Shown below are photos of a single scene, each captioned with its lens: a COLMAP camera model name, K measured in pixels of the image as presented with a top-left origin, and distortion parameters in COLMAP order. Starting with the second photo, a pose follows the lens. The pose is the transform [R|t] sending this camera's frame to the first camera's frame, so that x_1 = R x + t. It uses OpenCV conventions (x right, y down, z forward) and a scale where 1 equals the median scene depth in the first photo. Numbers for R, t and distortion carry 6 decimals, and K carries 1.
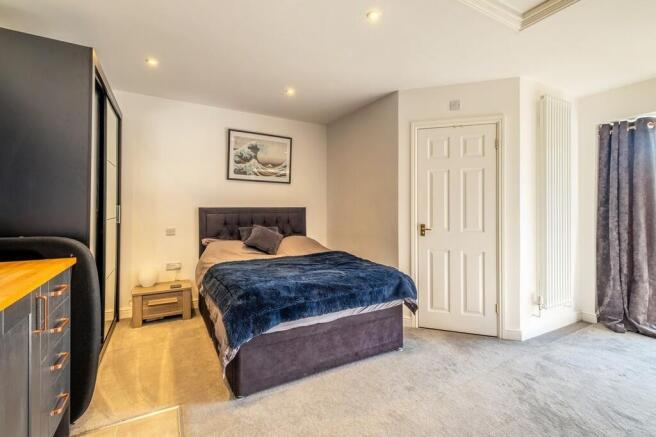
lens RADIAL K [[292.0, 0, 330.5], [0, 292.0, 207.6], [0, 0, 1]] dist [0.008902, -0.000334]
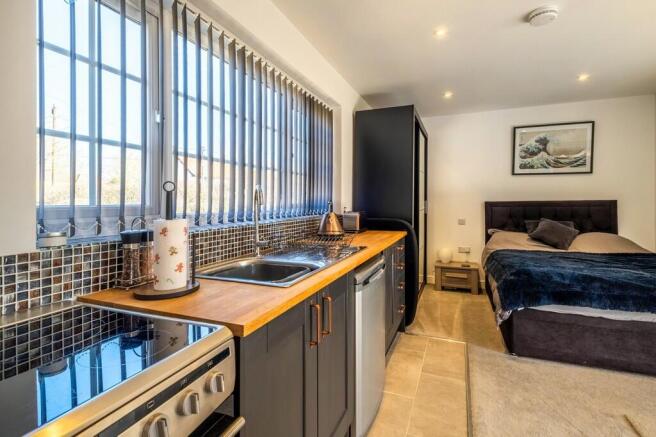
lens RADIAL K [[292.0, 0, 330.5], [0, 292.0, 207.6], [0, 0, 1]] dist [0.008902, -0.000334]
pose [[0.597304, 0.006505, -0.801989, 0.128147], [0.010632, 0.999815, 0.016028, -0.001728], [0.801945, -0.018100, 0.597124, -0.203210]]
